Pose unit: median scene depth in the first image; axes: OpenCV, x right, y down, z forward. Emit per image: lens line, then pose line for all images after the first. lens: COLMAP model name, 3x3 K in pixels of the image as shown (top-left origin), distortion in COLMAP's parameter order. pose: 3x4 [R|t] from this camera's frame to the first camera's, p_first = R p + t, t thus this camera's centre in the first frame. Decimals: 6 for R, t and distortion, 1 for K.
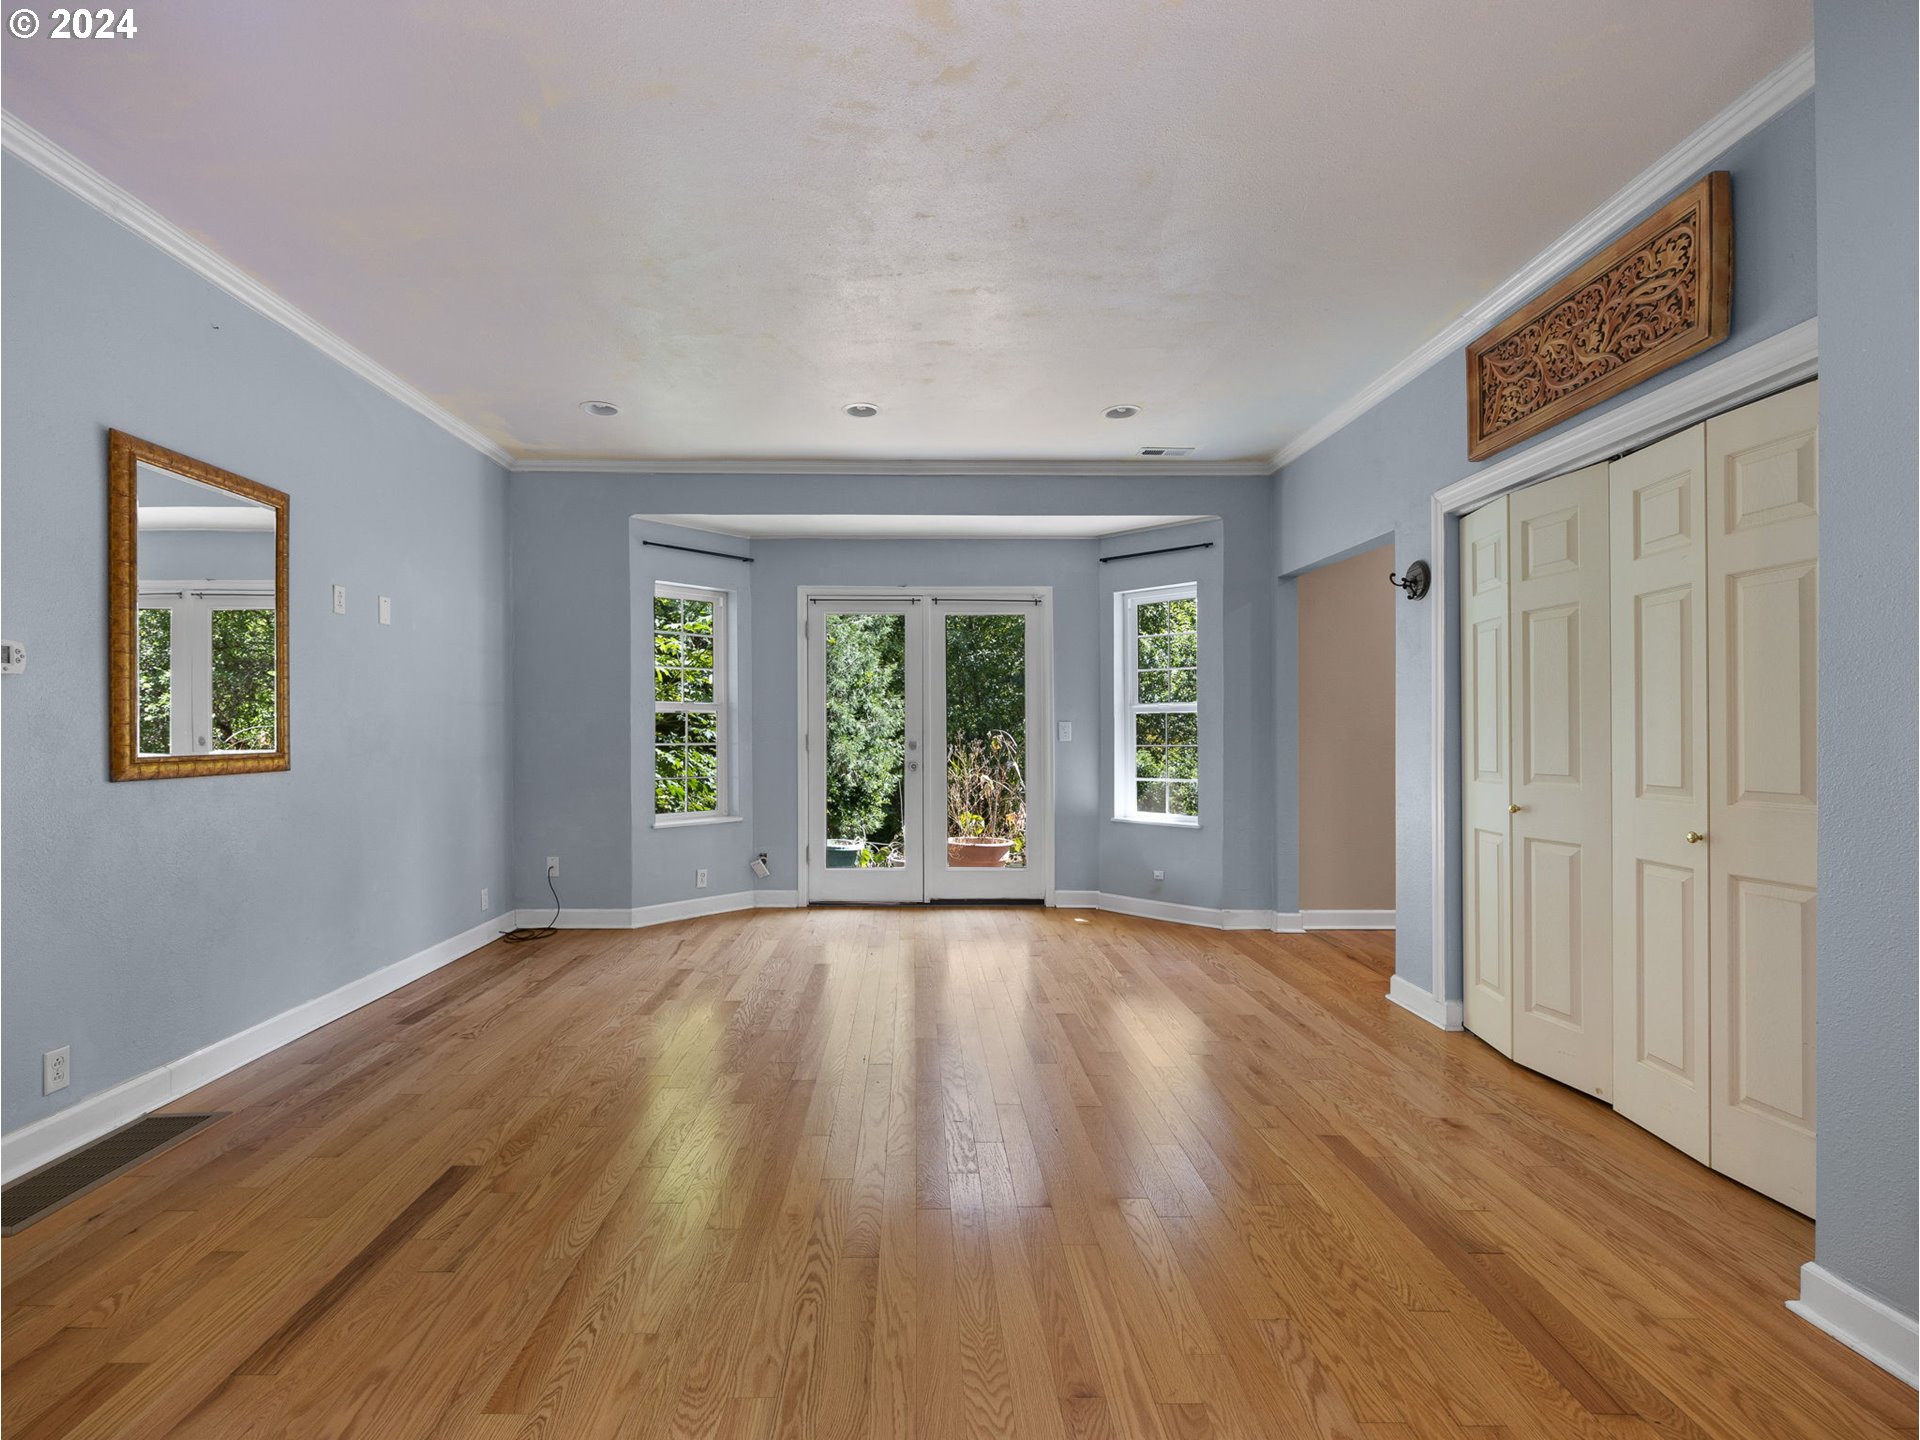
lens RADIAL K [[886.3, 0, 969.8], [0, 886.3, 726.5], [0, 0, 1]] dist [-0.000812, 0.000715]
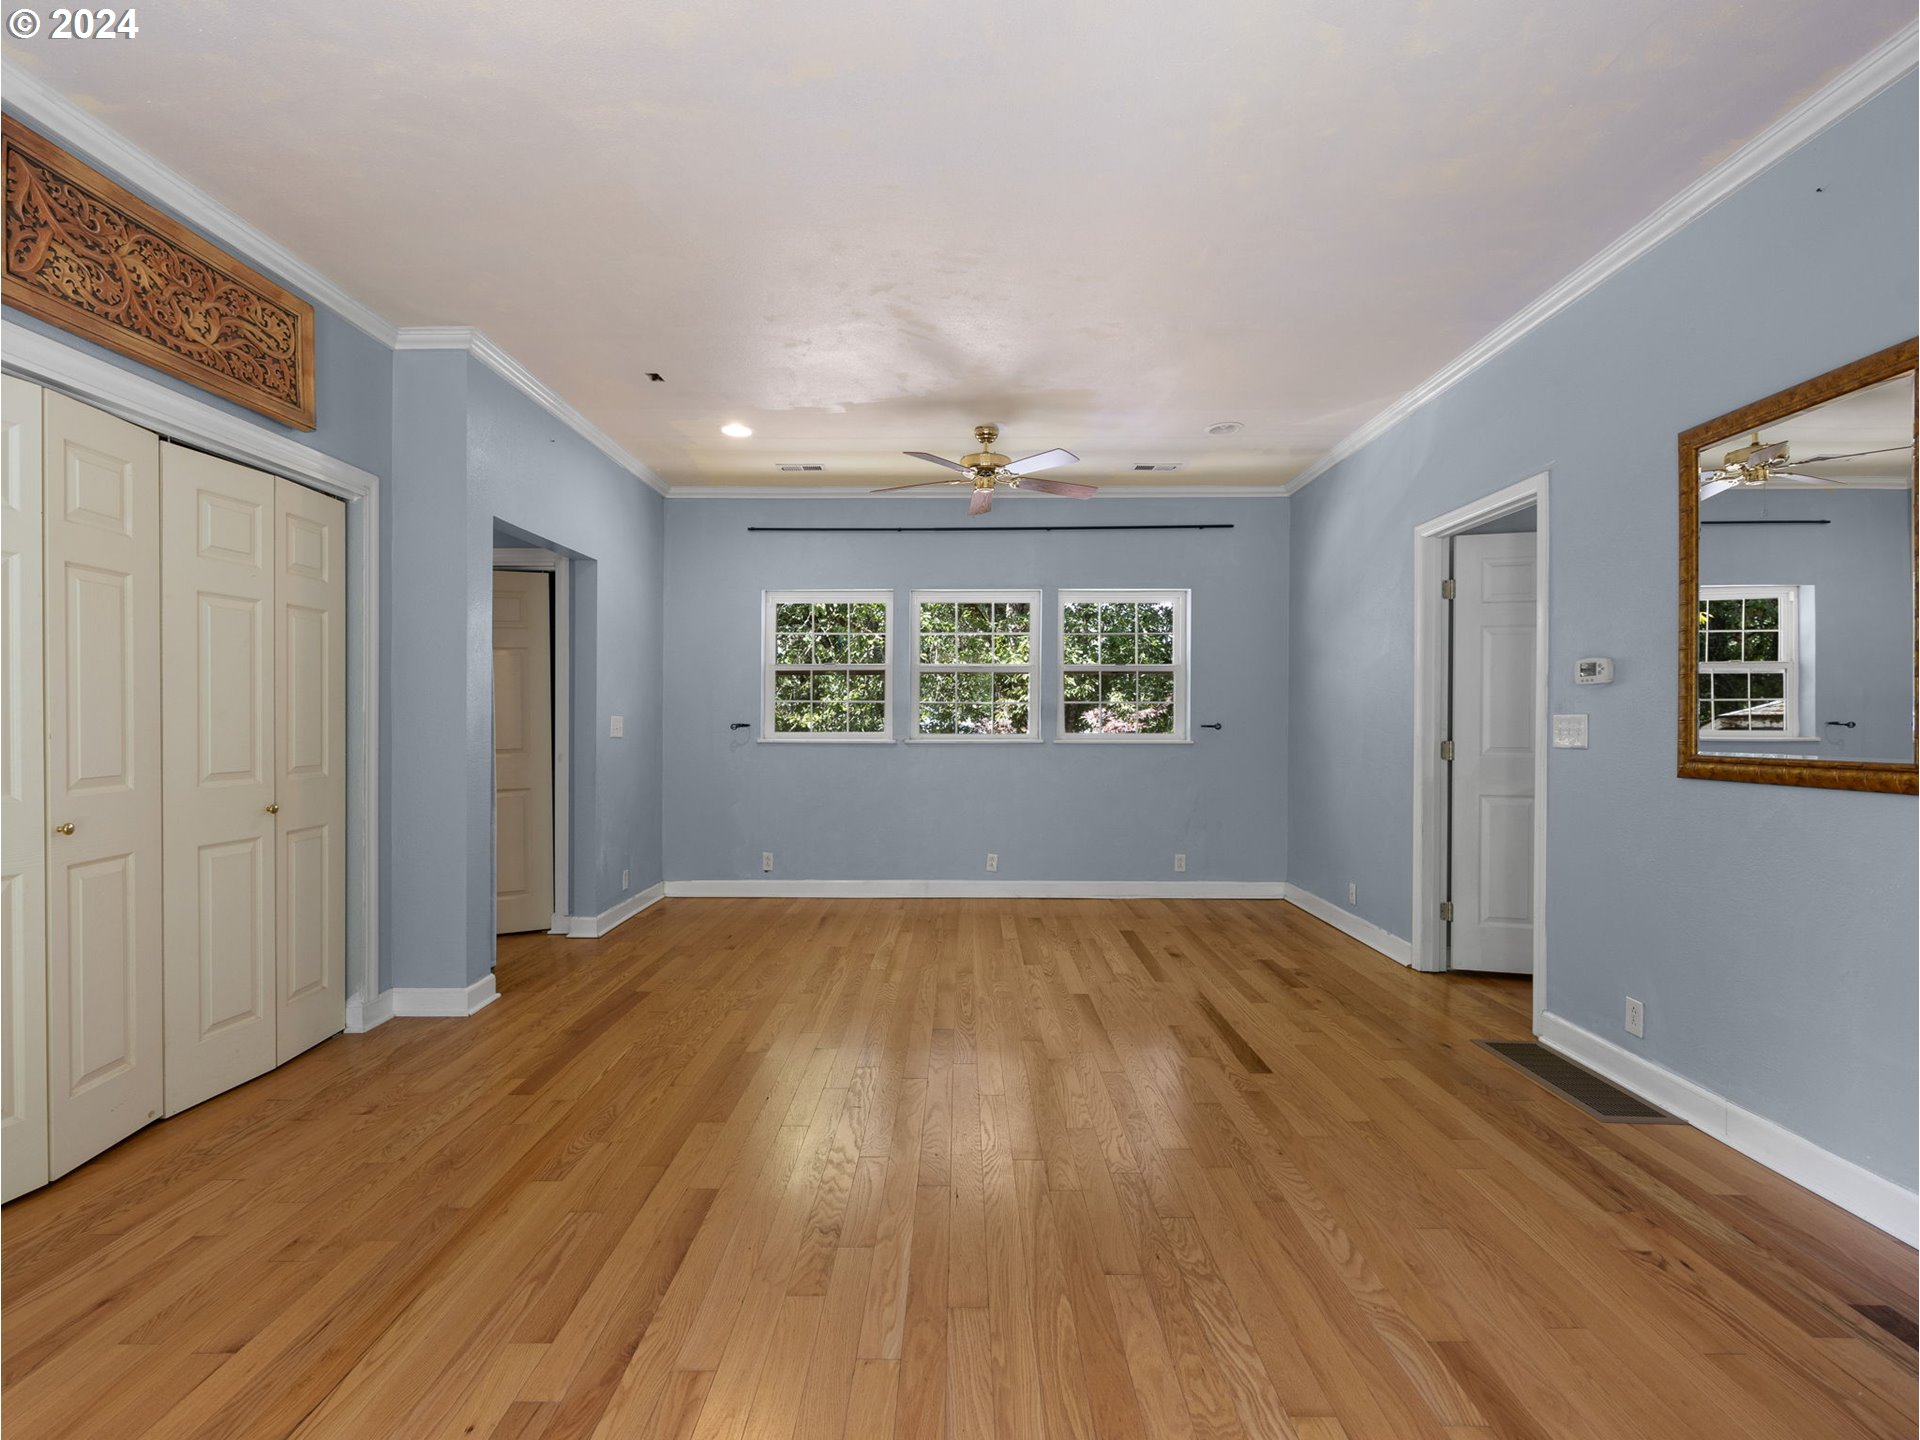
lens RADIAL K [[886.3, 0, 969.8], [0, 886.3, 726.5], [0, 0, 1]] dist [-0.000812, 0.000715]
pose [[-0.998738, -0.005002, 0.049976, -0.212619], [-0.005088, 0.999986, -0.001591, 0.011178], [-0.049967, -0.001843, -0.998749, 2.235212]]
